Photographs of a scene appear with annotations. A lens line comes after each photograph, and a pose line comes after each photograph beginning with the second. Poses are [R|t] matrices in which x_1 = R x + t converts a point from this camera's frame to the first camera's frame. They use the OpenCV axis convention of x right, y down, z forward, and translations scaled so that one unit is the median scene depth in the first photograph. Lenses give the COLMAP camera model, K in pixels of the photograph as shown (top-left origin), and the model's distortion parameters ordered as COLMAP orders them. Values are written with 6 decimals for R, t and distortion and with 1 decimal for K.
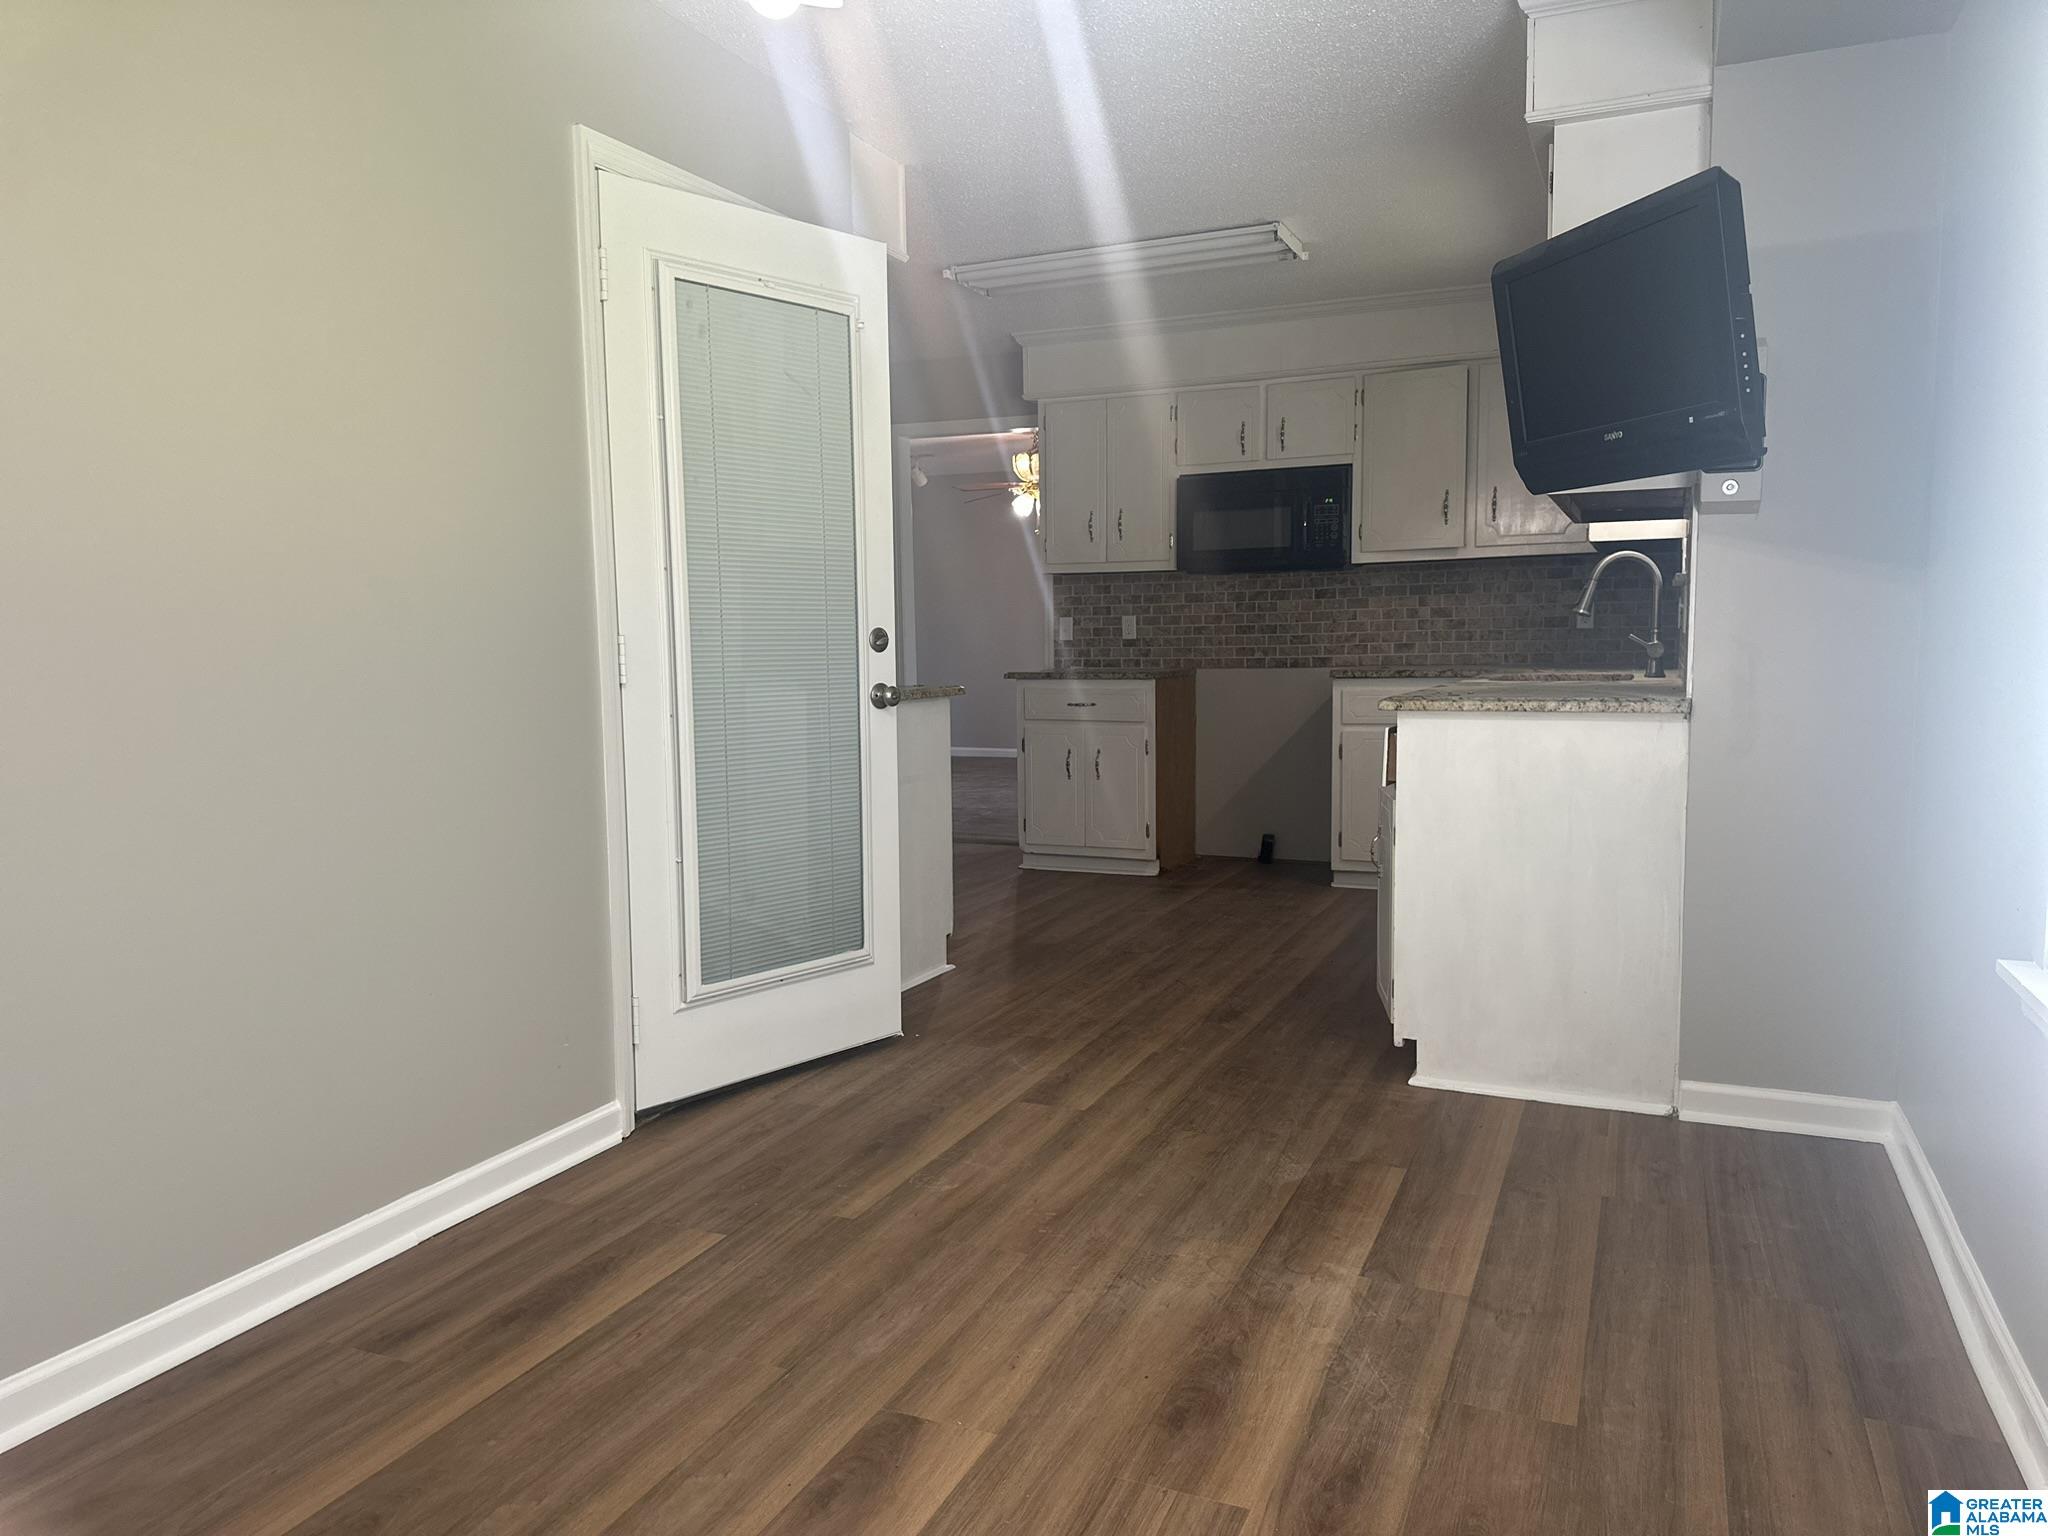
lens RADIAL K [[1475.7, 0, 1018.0], [0, 1475.7, 767.8], [0, 0, 1]] dist [0.180291, -0.269708]
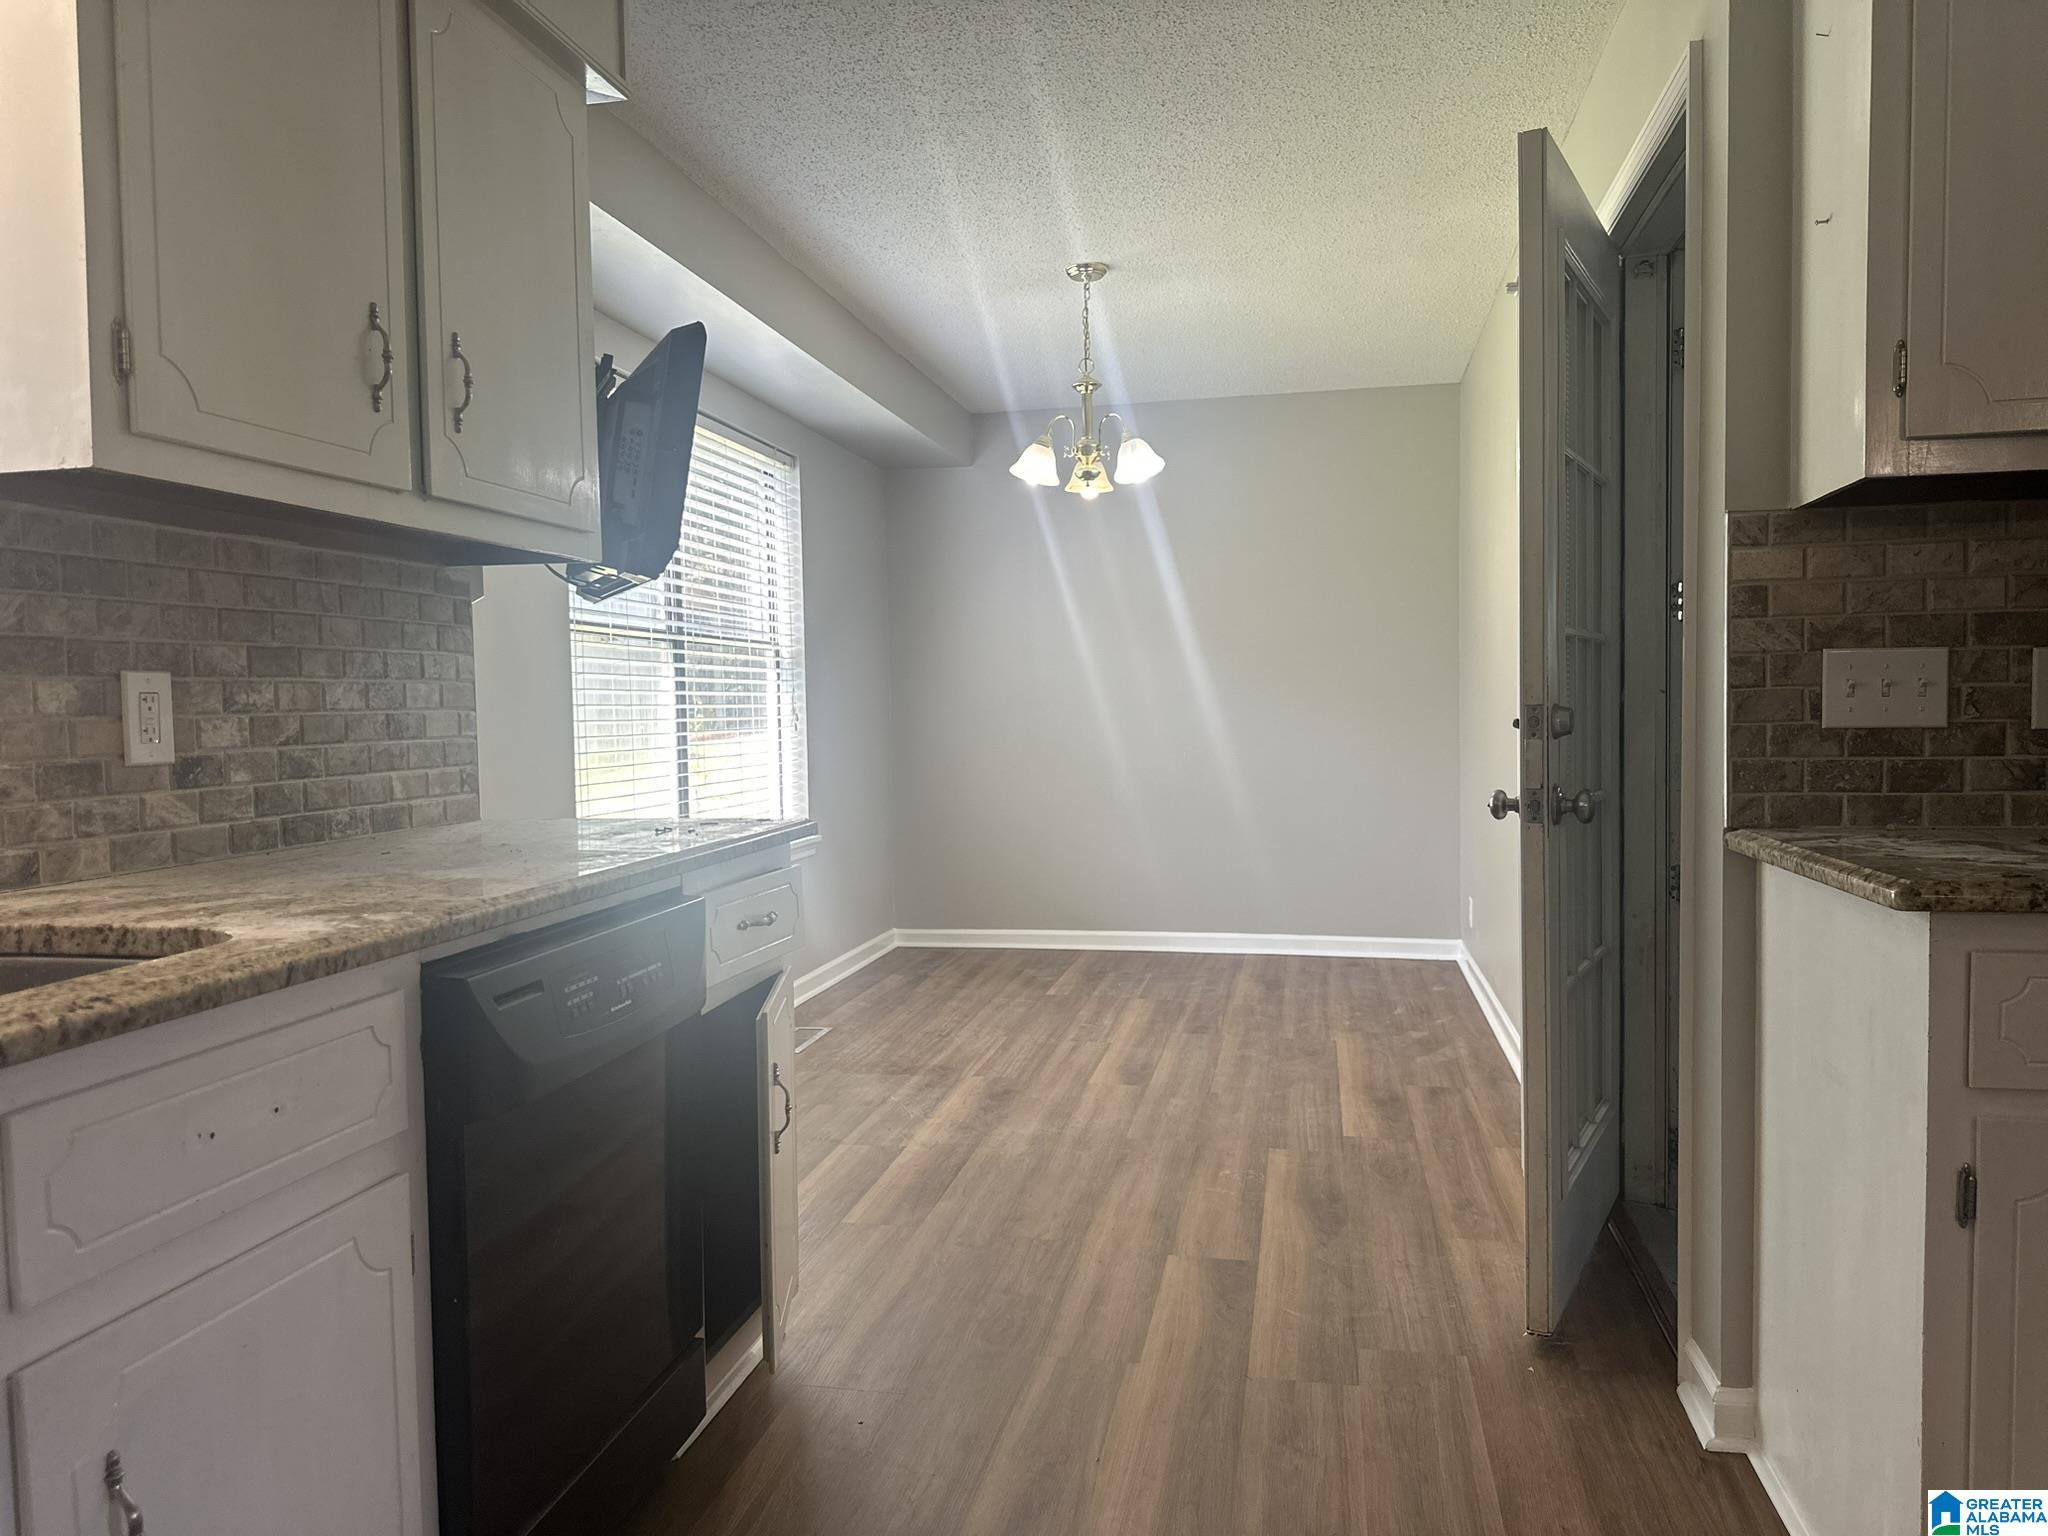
lens RADIAL K [[1475.7, 0, 1018.0], [0, 1475.7, 767.8], [0, 0, 1]] dist [0.180291, -0.269708]
pose [[-0.978329, 0.037521, -0.203626, 0.389072], [0.010004, 0.990861, 0.134513, -0.229345], [0.206812, 0.129561, -0.969764, 2.318648]]
